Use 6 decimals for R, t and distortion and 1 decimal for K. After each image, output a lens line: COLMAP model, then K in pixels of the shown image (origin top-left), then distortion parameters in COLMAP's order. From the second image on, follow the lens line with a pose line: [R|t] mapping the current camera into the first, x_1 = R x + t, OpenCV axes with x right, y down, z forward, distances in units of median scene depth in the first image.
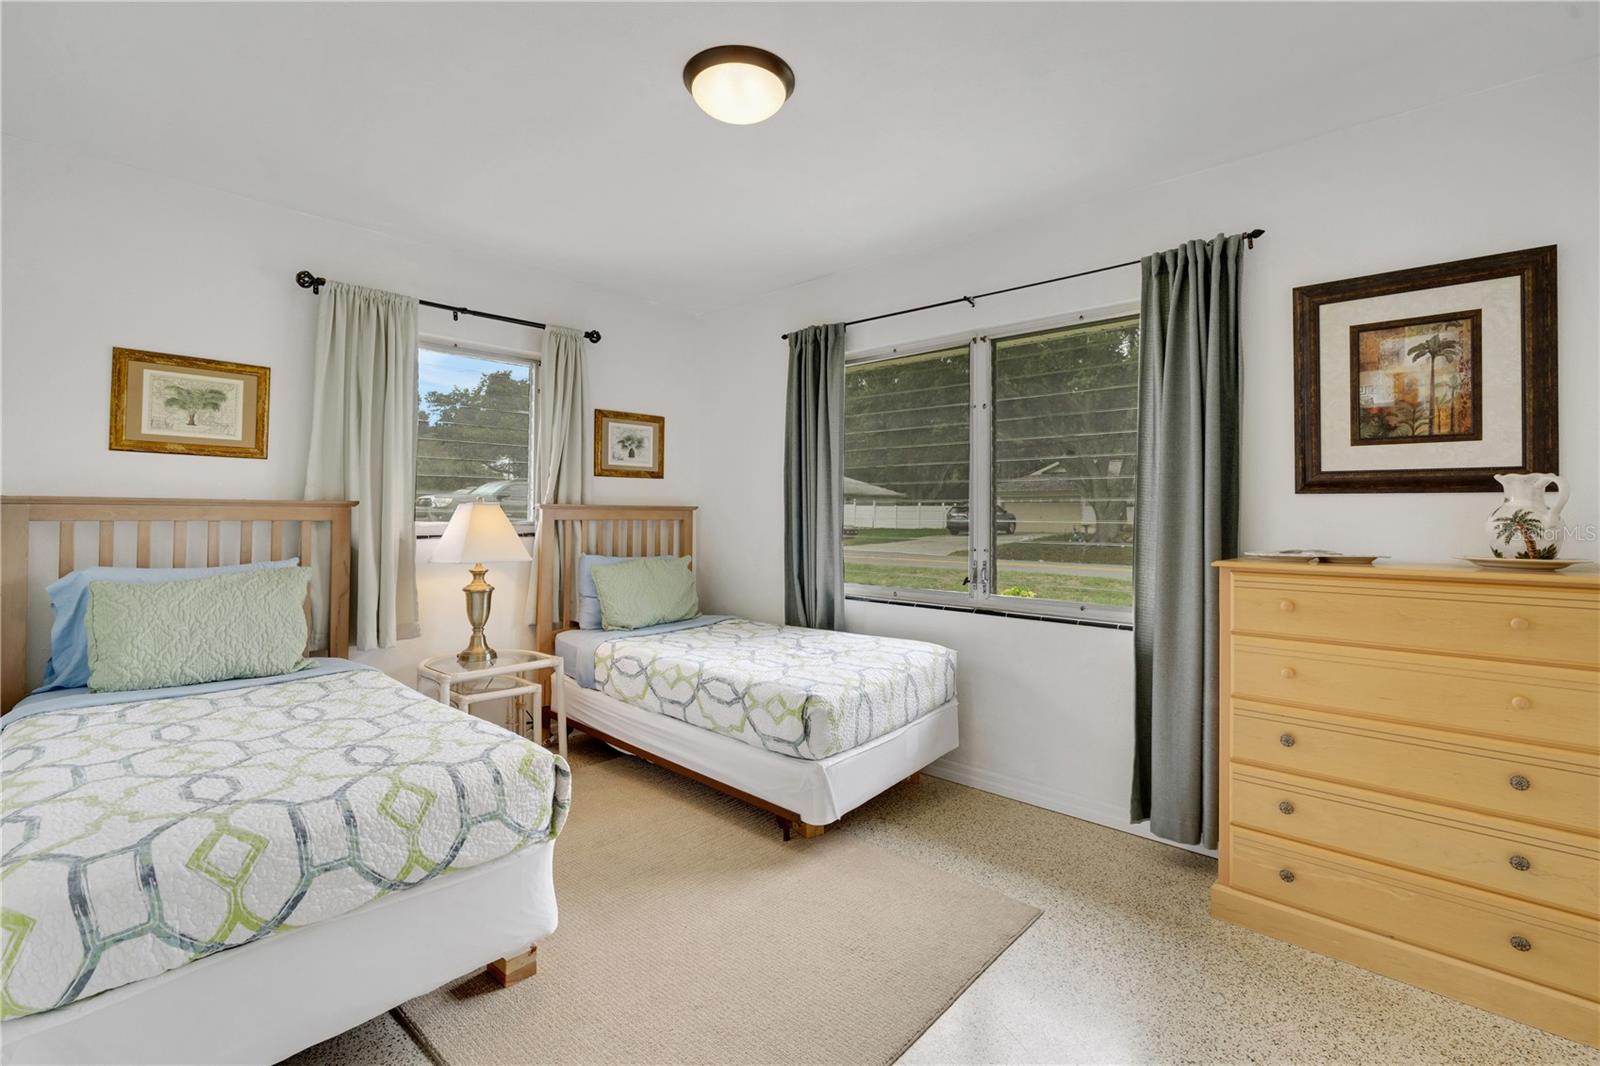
lens RADIAL K [[717.2, 0, 797.8], [0, 717.2, 497.5], [0, 0, 1]] dist [-0.003494, -0.000338]
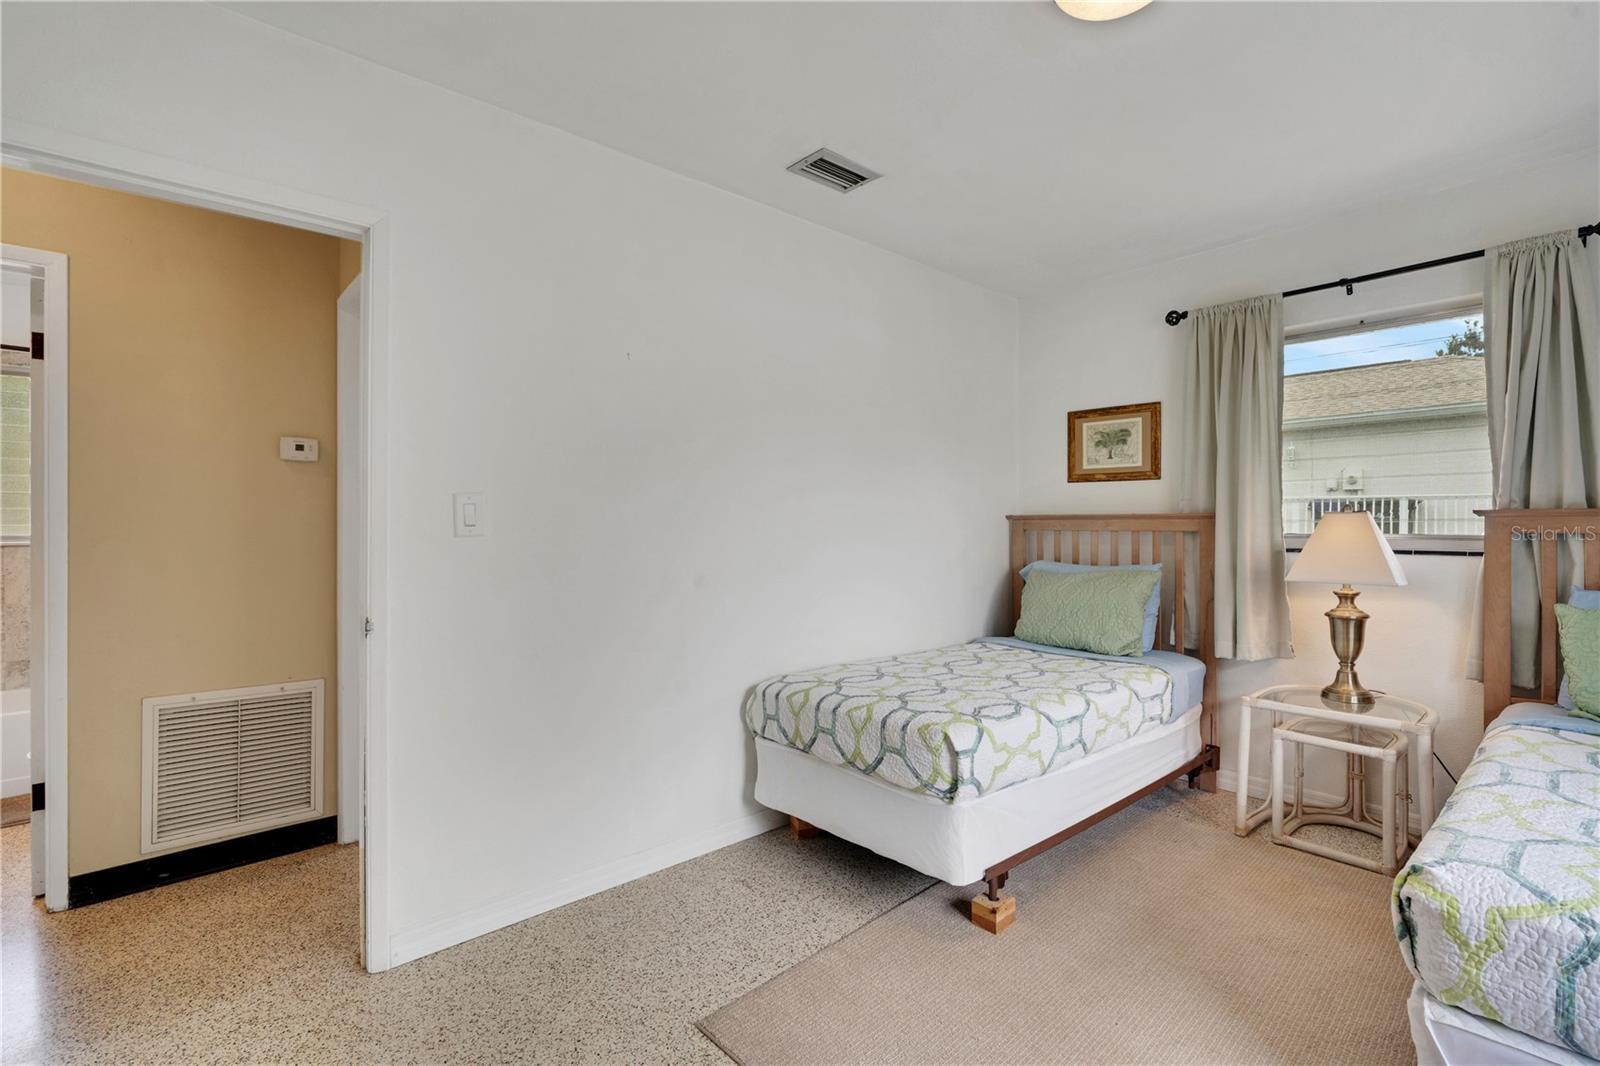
lens RADIAL K [[716.5, 0, 800.0], [0, 716.5, 524.9], [0, 0, 1]] dist [-0.011052, 0.000340]
pose [[-0.087323, -0.005032, -0.996167, 0.513914], [0.023350, 0.999702, -0.007096, 0.017179], [0.995906, -0.023880, -0.087180, 0.535876]]
